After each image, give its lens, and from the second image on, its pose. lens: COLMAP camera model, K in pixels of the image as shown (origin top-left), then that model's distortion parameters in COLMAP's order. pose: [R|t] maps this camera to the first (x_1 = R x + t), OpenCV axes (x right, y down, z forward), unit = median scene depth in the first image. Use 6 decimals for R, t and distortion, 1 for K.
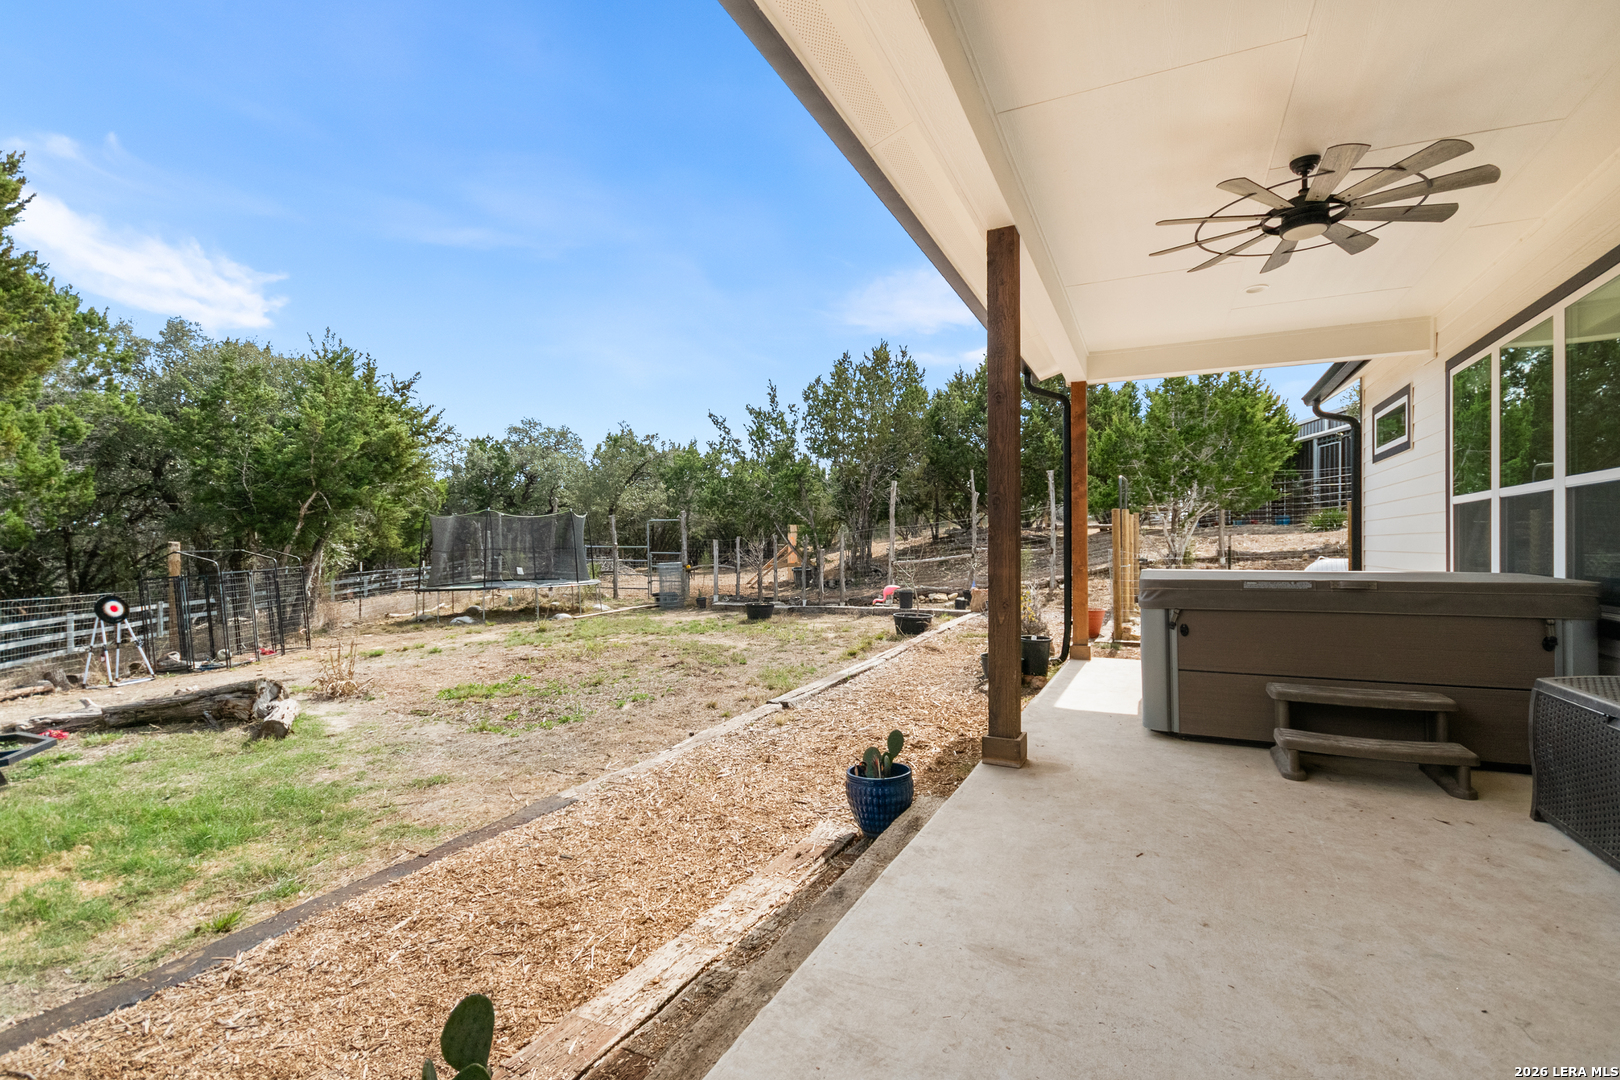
lens RADIAL K [[726.6, 0, 835.5], [0, 726.6, 538.1], [0, 0, 1]] dist [0.013995, -0.011347]
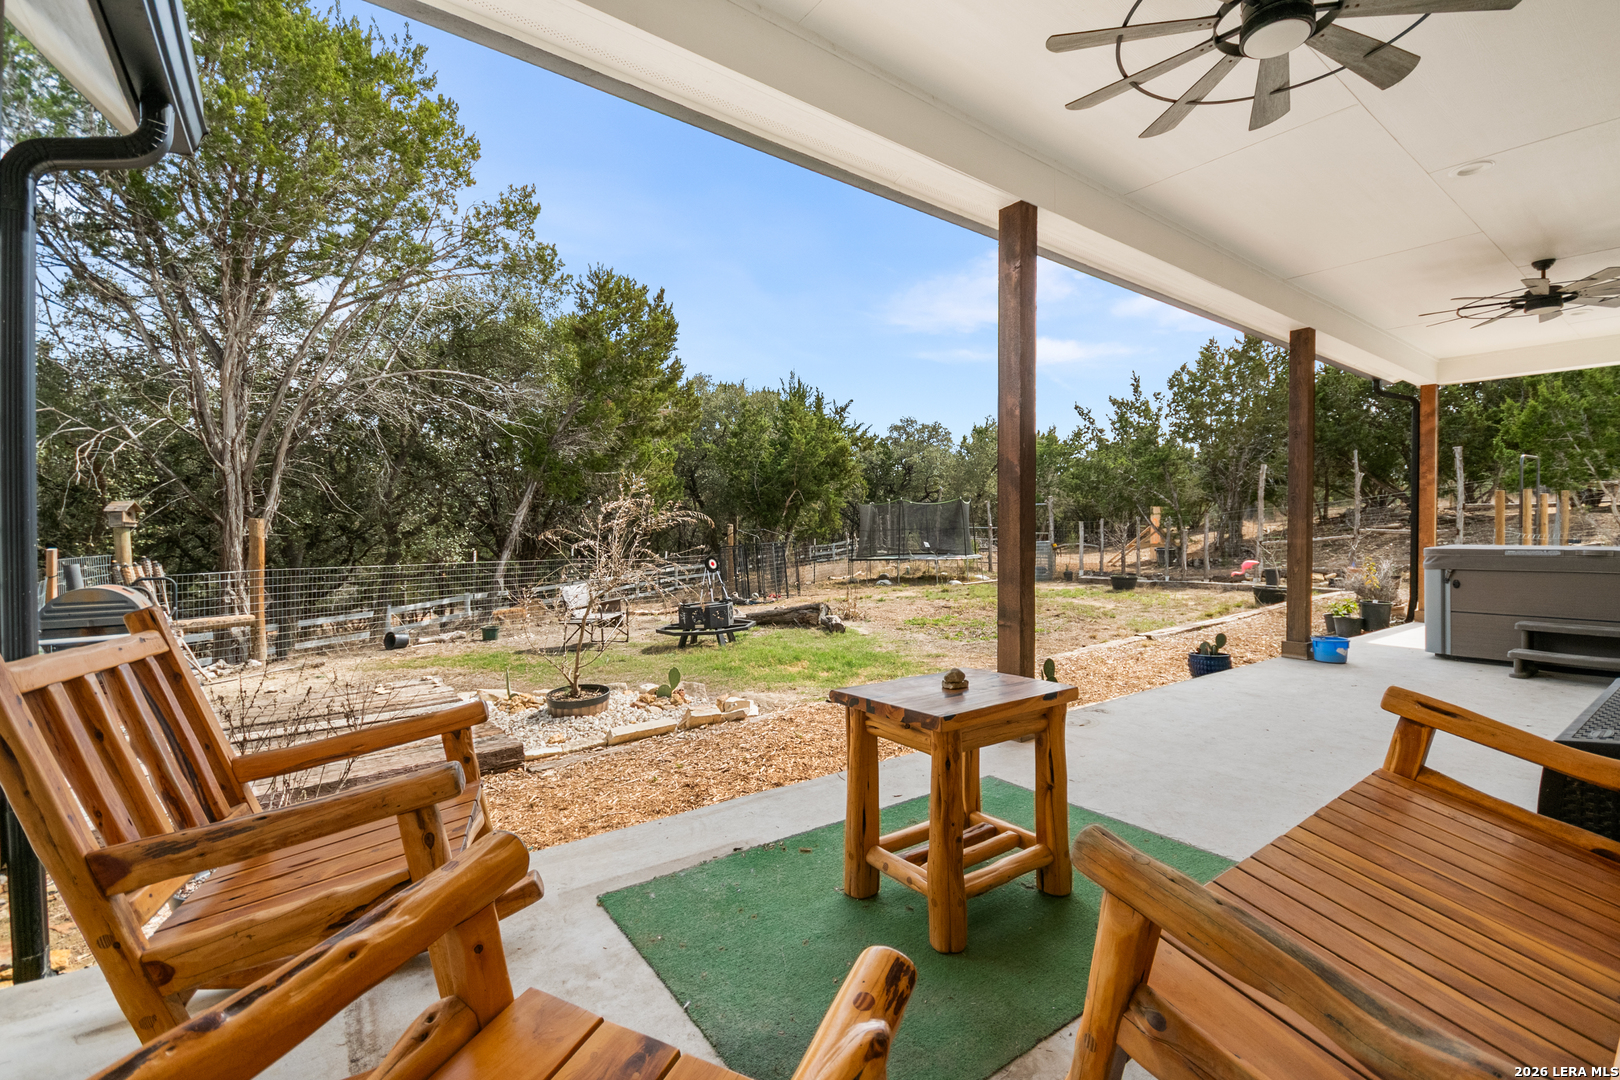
lens RADIAL K [[726.6, 0, 821.3], [0, 726.6, 536.6], [0, 0, 1]] dist [0.013995, -0.011347]
pose [[0.882646, 0.006062, -0.469999, 0.013162], [0.004762, 0.999750, 0.021839, -0.001066], [0.470014, -0.021514, 0.882397, -0.219046]]
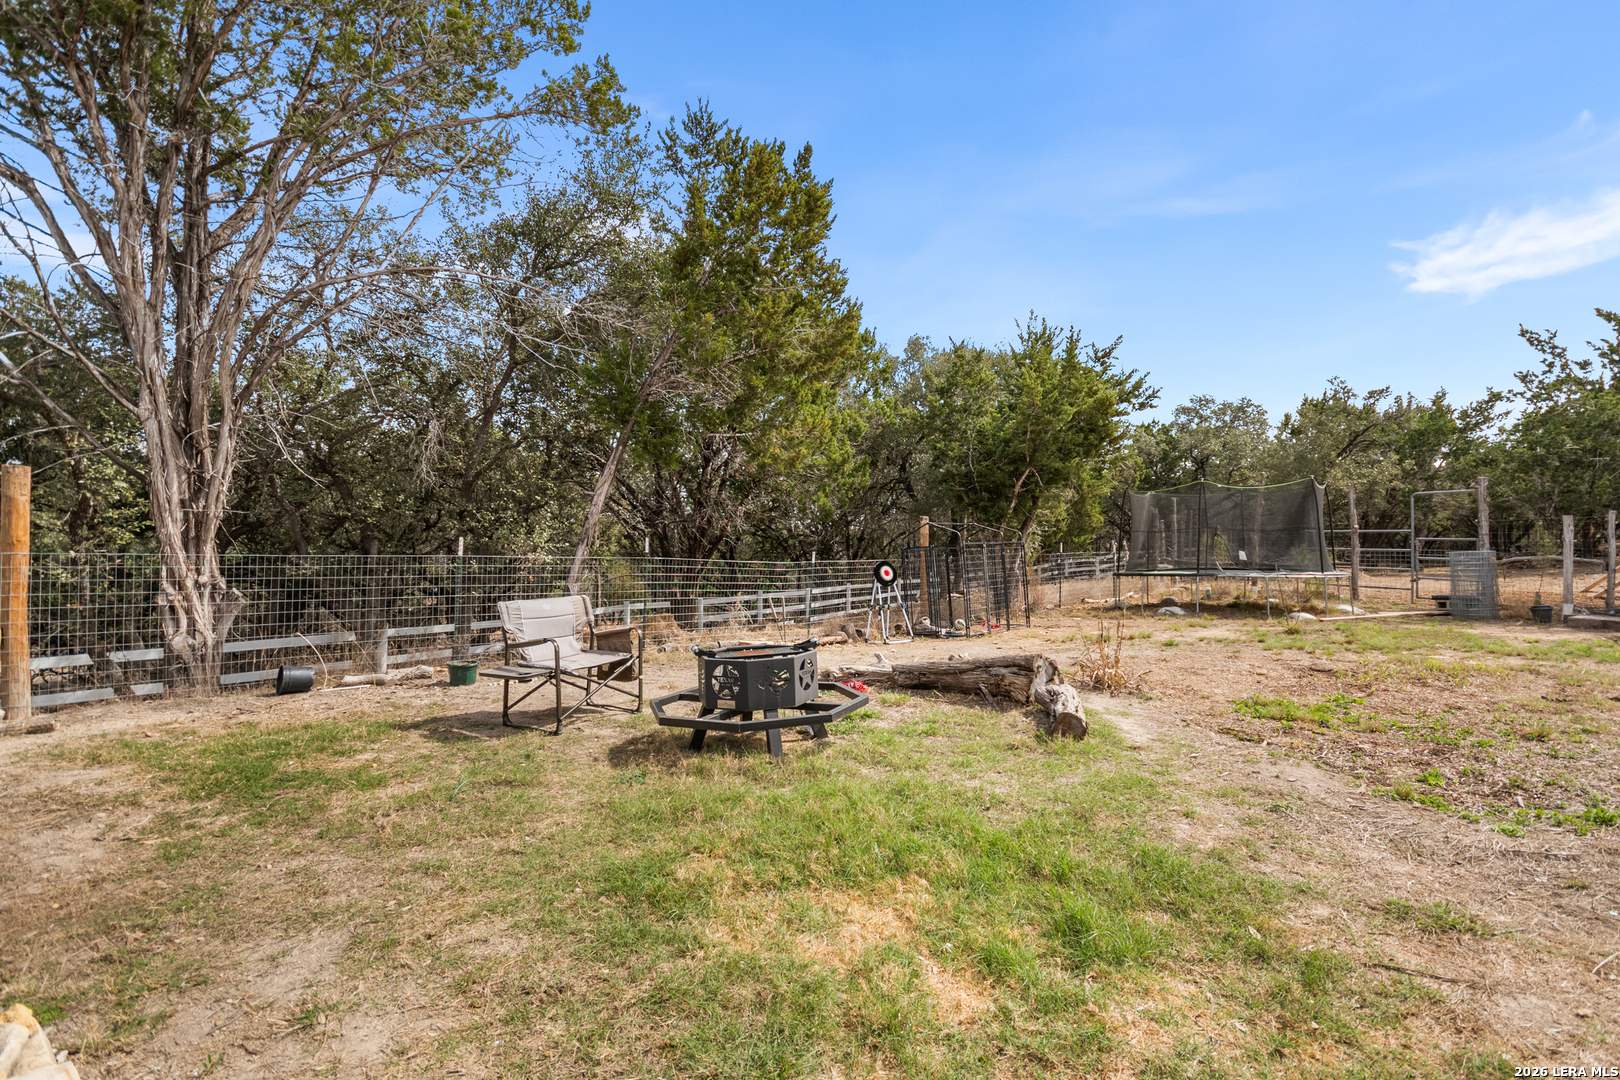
lens RADIAL K [[726.6, 0, 823.3], [0, 726.6, 549.2], [0, 0, 1]] dist [0.013995, -0.011347]
pose [[0.669369, 0.015524, -0.742768, -0.141208], [-0.003840, 0.999841, 0.017436, 0.025154], [0.742921, -0.008819, 0.669321, 0.114109]]
